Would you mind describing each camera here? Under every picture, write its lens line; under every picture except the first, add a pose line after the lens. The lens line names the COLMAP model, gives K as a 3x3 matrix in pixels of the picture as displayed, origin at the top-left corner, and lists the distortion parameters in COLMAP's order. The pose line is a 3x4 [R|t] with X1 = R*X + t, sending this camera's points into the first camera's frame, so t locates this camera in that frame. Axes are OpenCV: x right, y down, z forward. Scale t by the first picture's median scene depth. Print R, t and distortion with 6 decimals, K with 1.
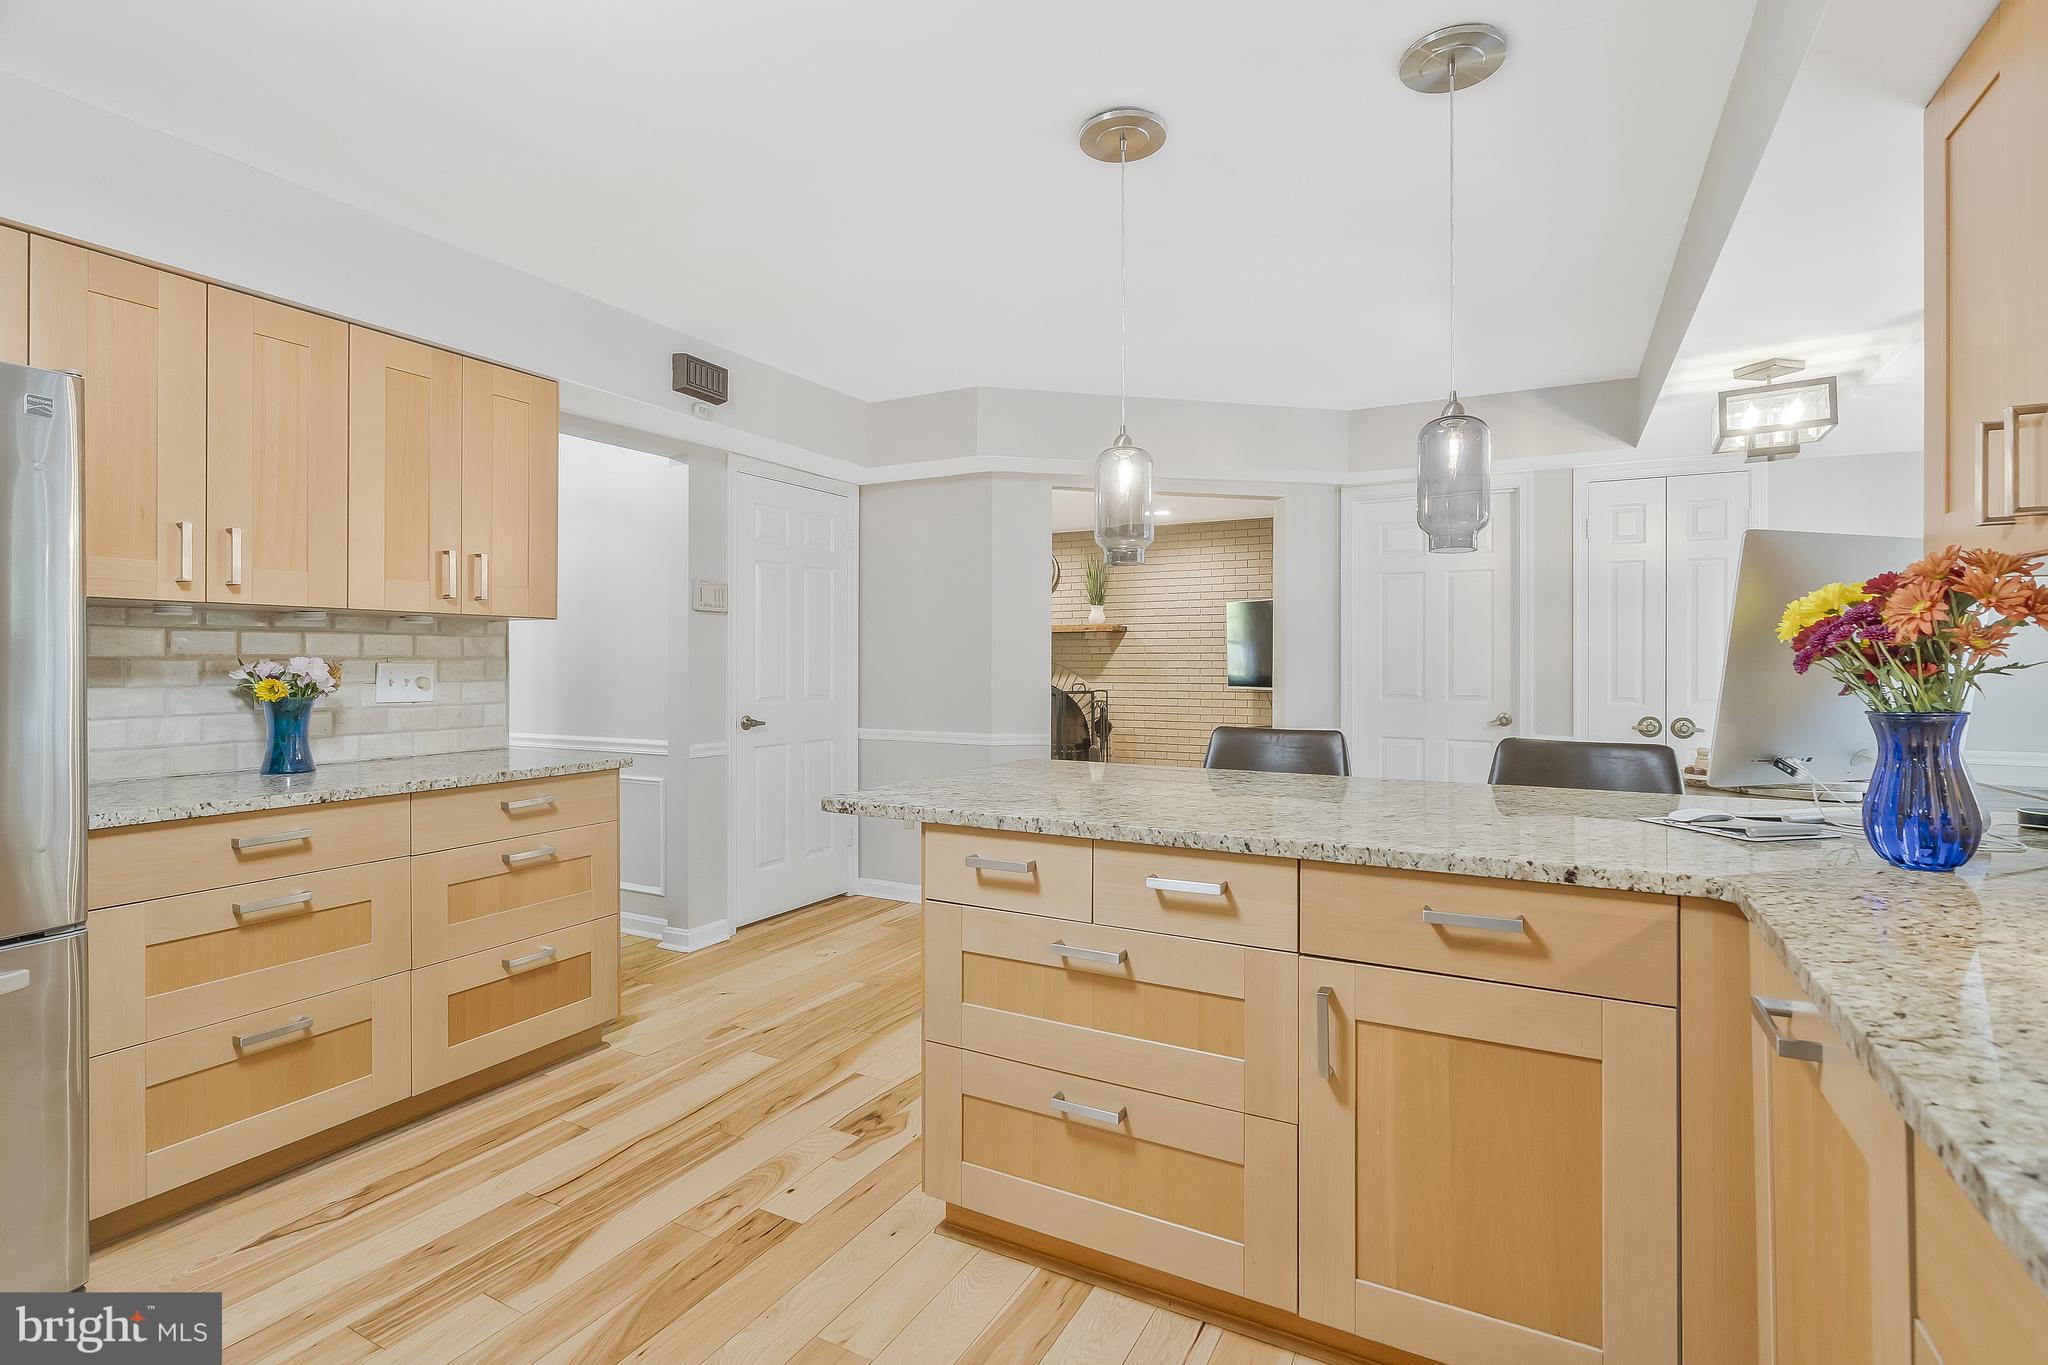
lens RADIAL K [[937.4, 0, 1041.0], [0, 937.4, 663.0], [0, 0, 1]] dist [-0.001919, 0.001312]
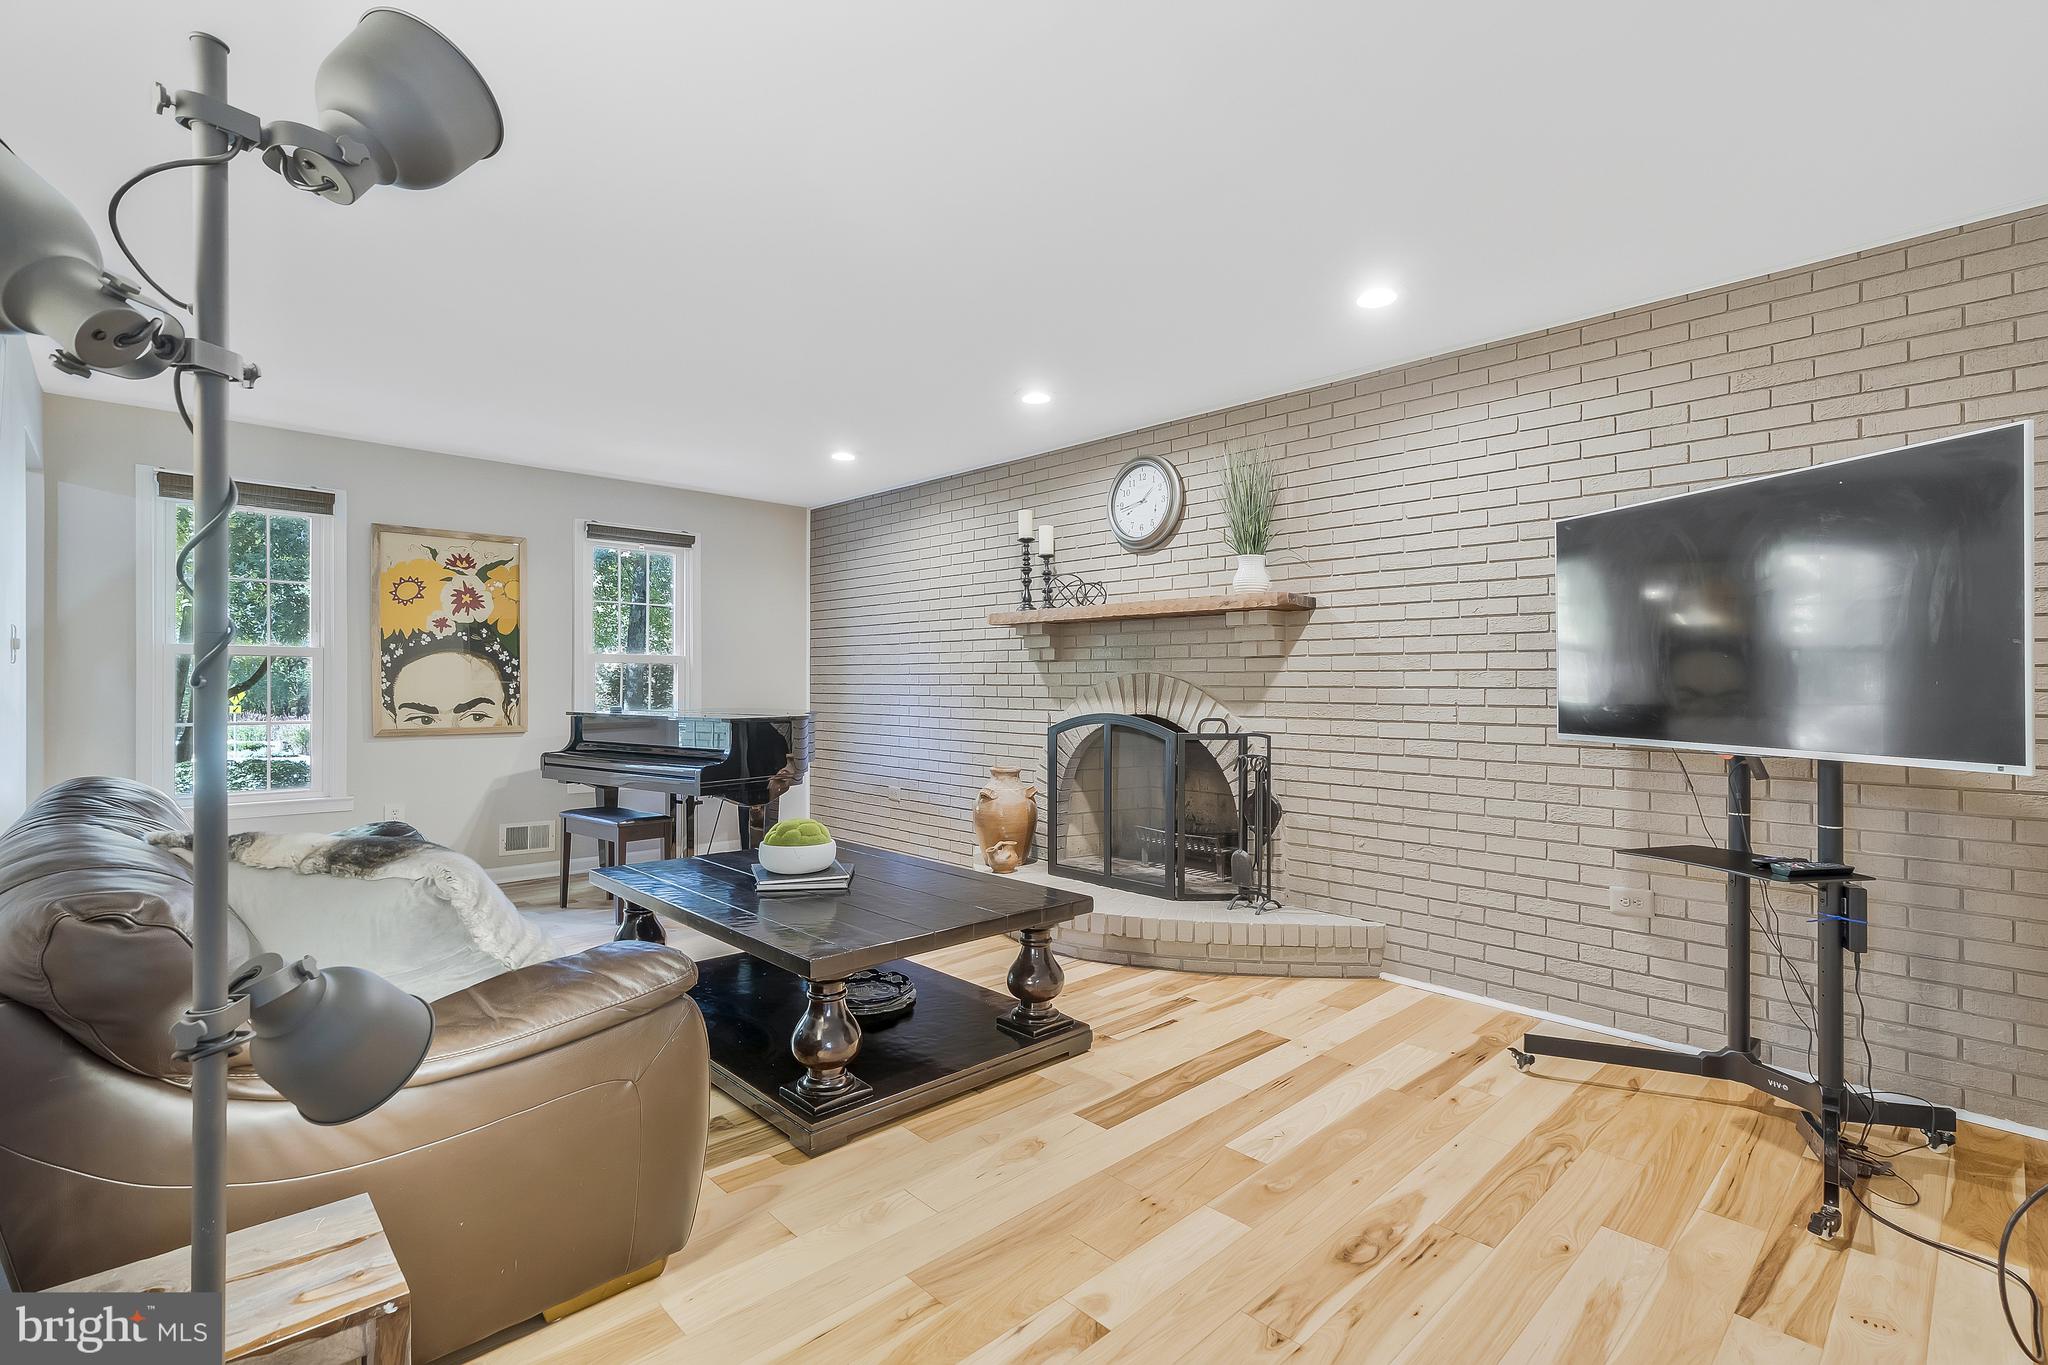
lens RADIAL K [[937.4, 0, 1037.8], [0, 937.4, 683.8], [0, 0, 1]] dist [-0.001919, 0.001312]
pose [[0.952130, 0.002850, -0.305681, 0.105716], [-0.002326, 0.999995, 0.002078, 0.003228], [0.305686, -0.001267, 0.952132, 0.529655]]
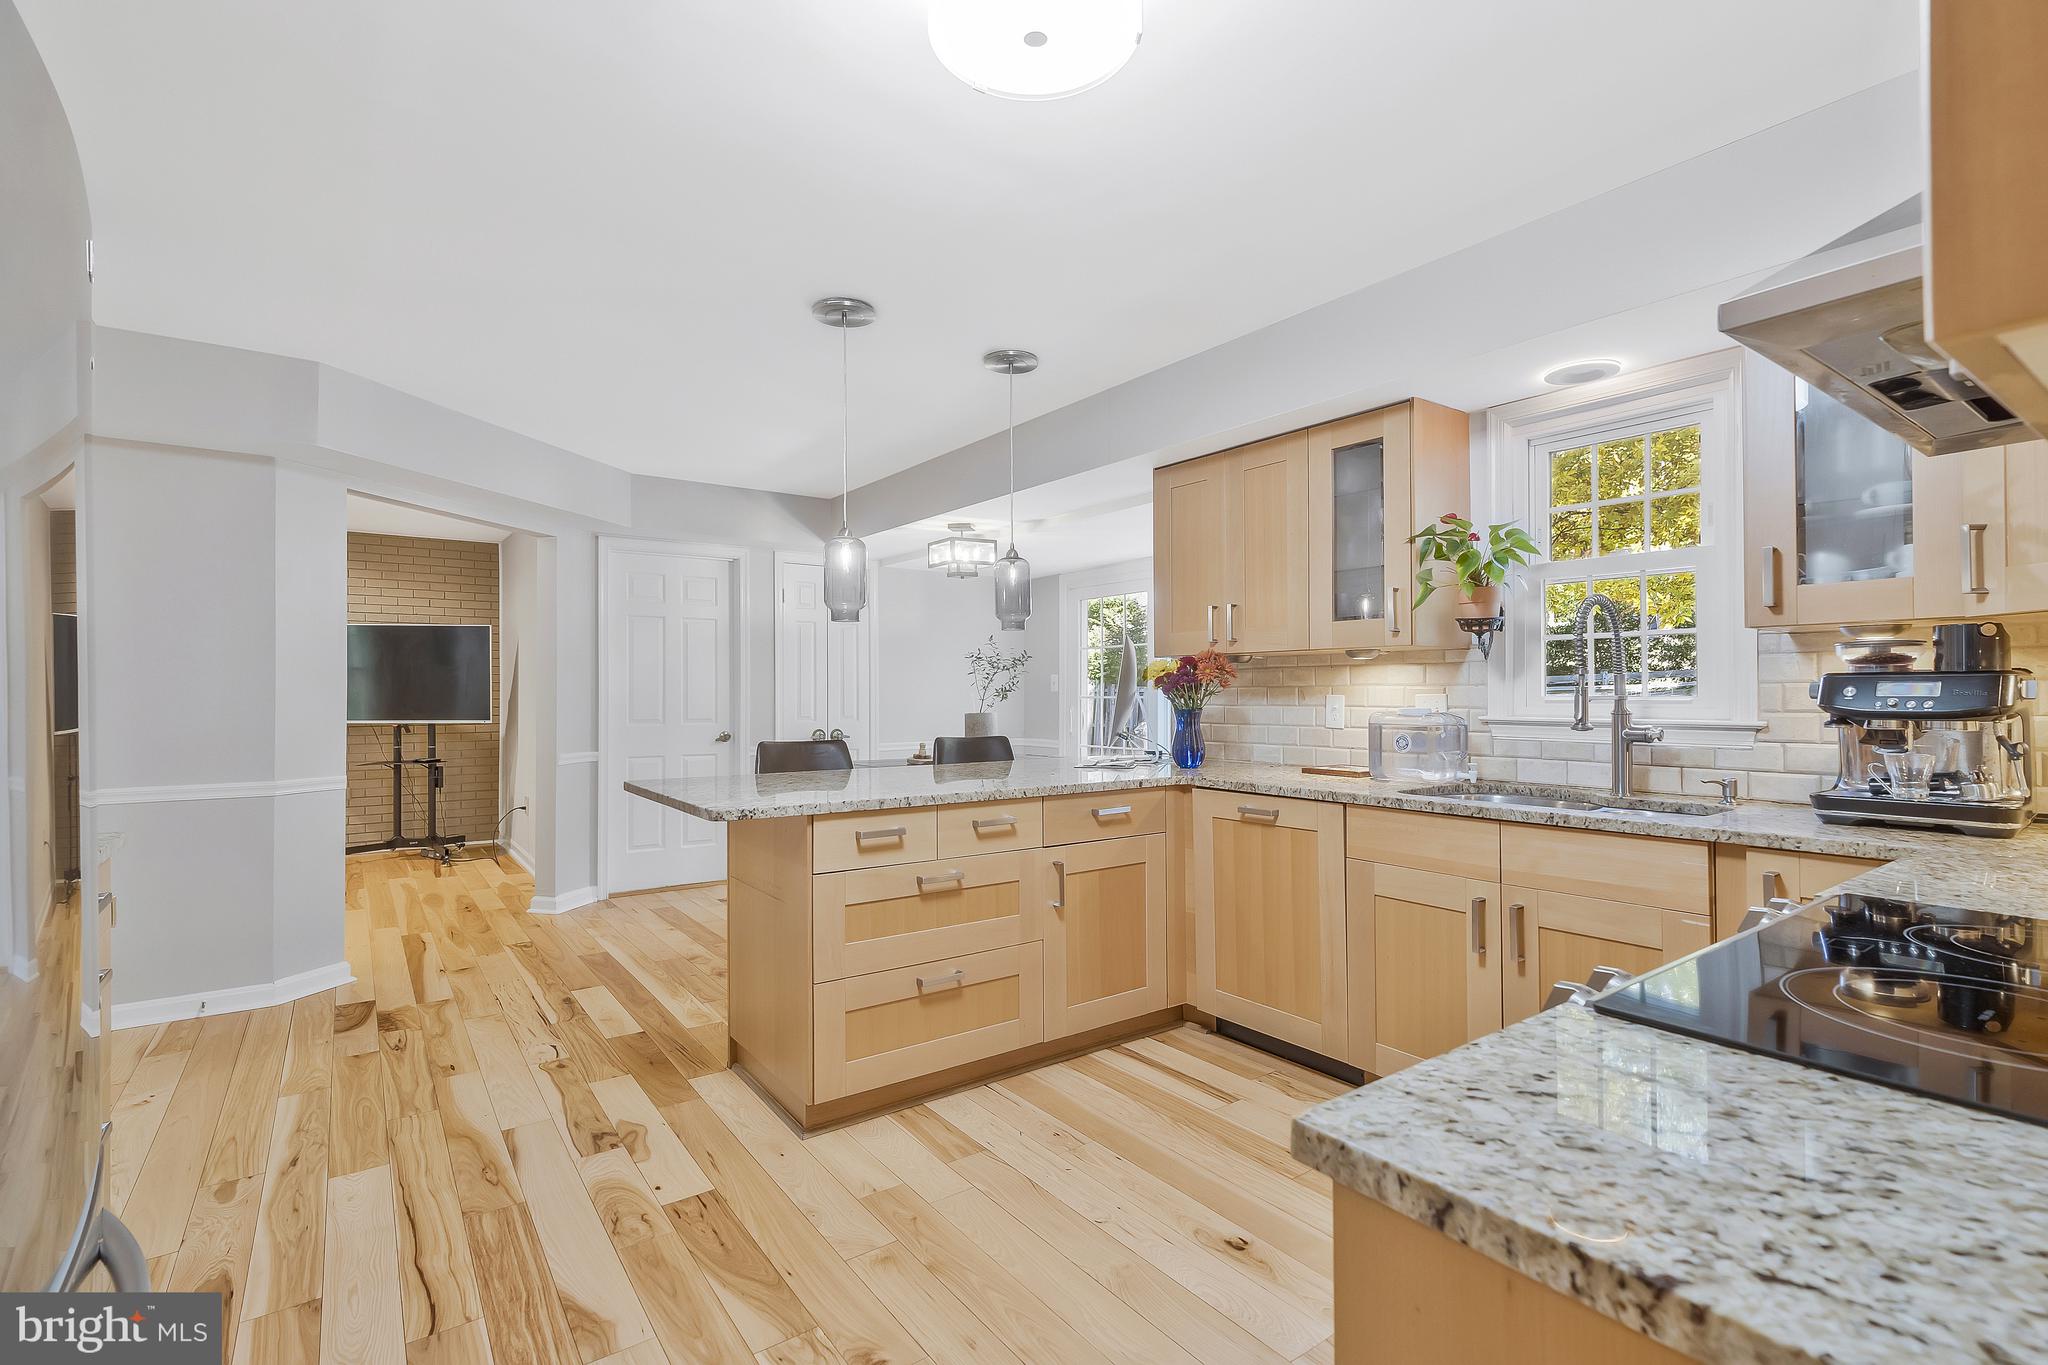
lens RADIAL K [[937.4, 0, 989.1], [0, 937.4, 679.0], [0, 0, 1]] dist [-0.001919, 0.001312]
pose [[0.463489, 0.007261, 0.886073, -0.266905], [0.005497, 0.999924, -0.011070, -0.001006], [-0.886086, 0.010002, 0.463414, 0.041639]]
